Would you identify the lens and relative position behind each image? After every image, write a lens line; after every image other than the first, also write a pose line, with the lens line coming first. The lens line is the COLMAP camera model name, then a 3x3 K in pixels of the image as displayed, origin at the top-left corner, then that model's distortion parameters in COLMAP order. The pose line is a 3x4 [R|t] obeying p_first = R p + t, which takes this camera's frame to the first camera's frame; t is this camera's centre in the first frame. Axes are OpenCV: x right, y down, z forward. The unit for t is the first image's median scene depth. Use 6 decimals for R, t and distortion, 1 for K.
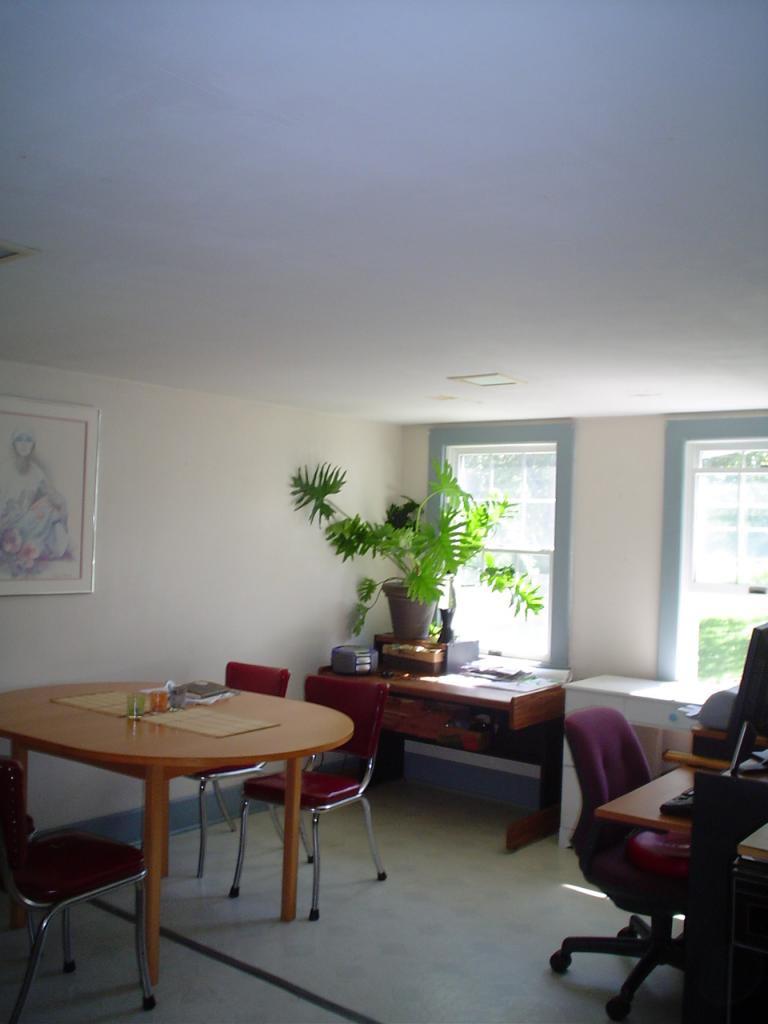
lens RADIAL K [[979.9, 0, 384.0], [0, 979.9, 512.0], [0, 0, 1]] dist [-0.115819, 0.059895]
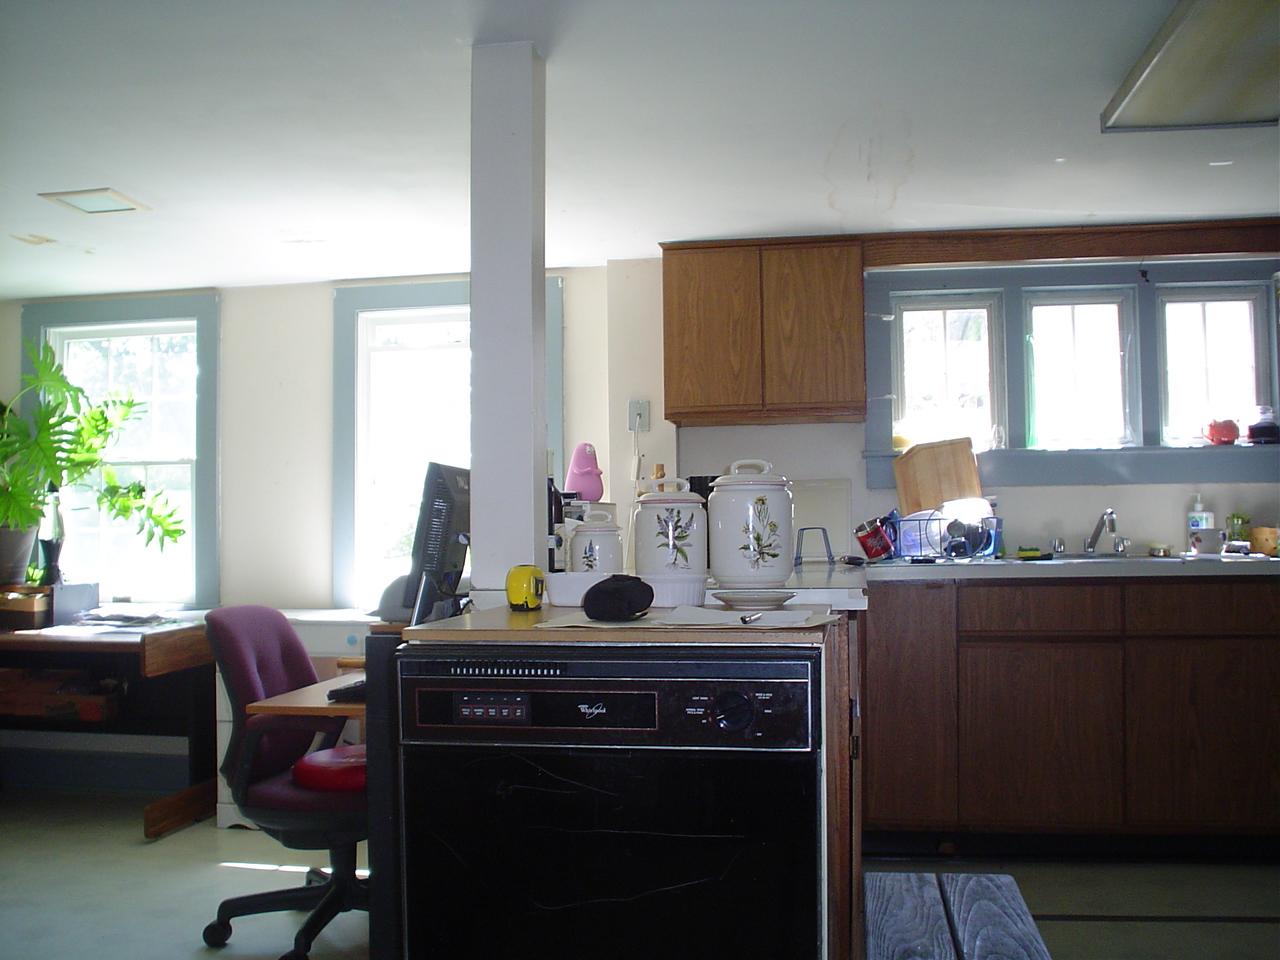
lens RADIAL K [[1224.9, 0, 640.0], [0, 1224.9, 480.0], [0, 0, 1]] dist [-0.115819, 0.059895]
pose [[0.872199, -0.023219, 0.488600, 0.012574], [0.030247, 0.999521, -0.006495, 0.073615], [-0.488215, 0.020444, 0.872484, -0.008376]]
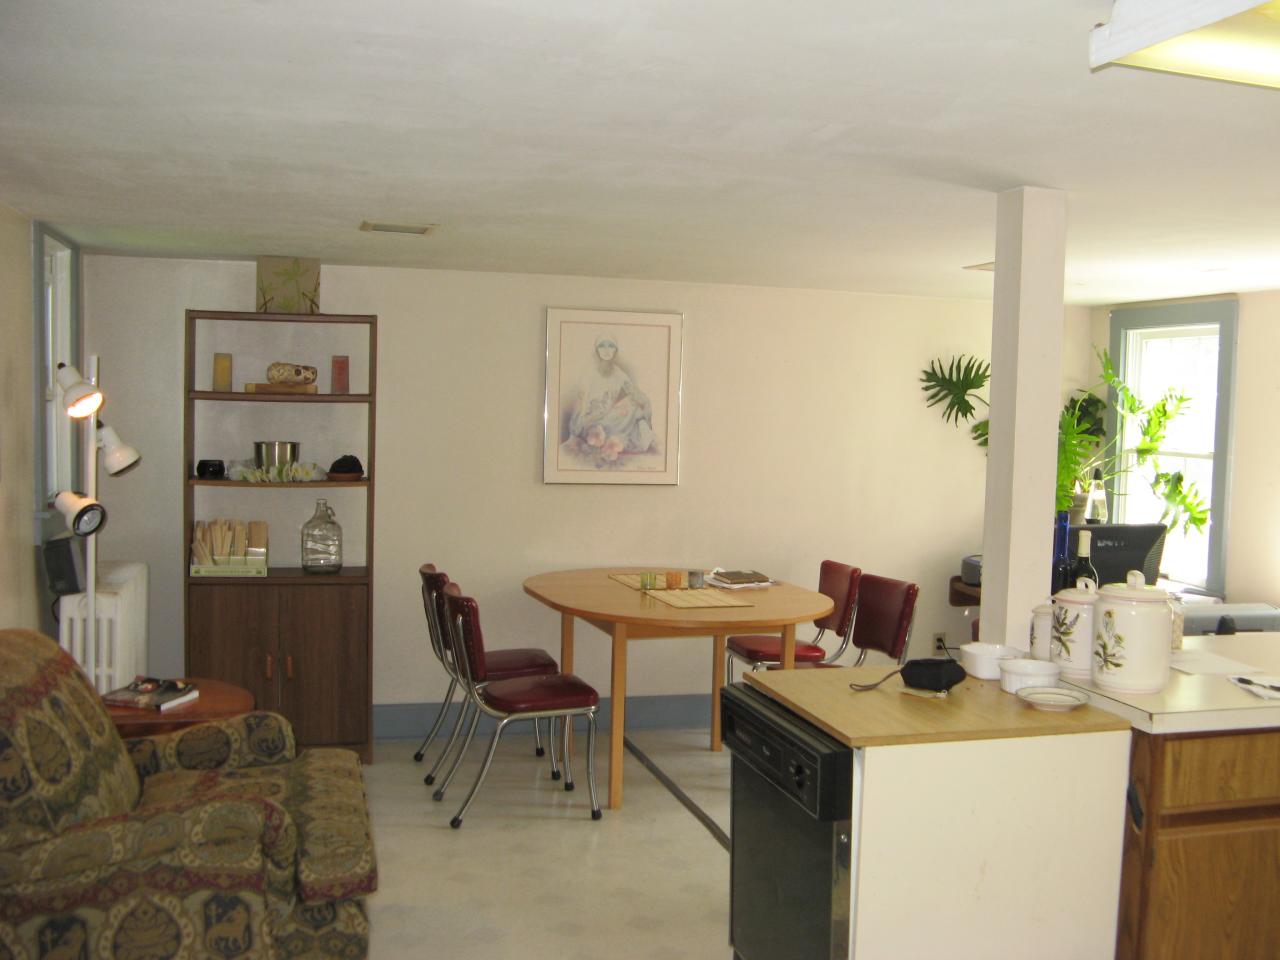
lens RADIAL K [[1309.8, 0, 640.2], [0, 1309.8, 442.5], [0, 0, 1]] dist [-0.162211, 0.007859]
pose [[0.814661, 0.010062, -0.579850, 0.399247], [0.005718, 0.999662, 0.025380, -0.000734], [0.579910, -0.023992, 0.814327, -0.160700]]
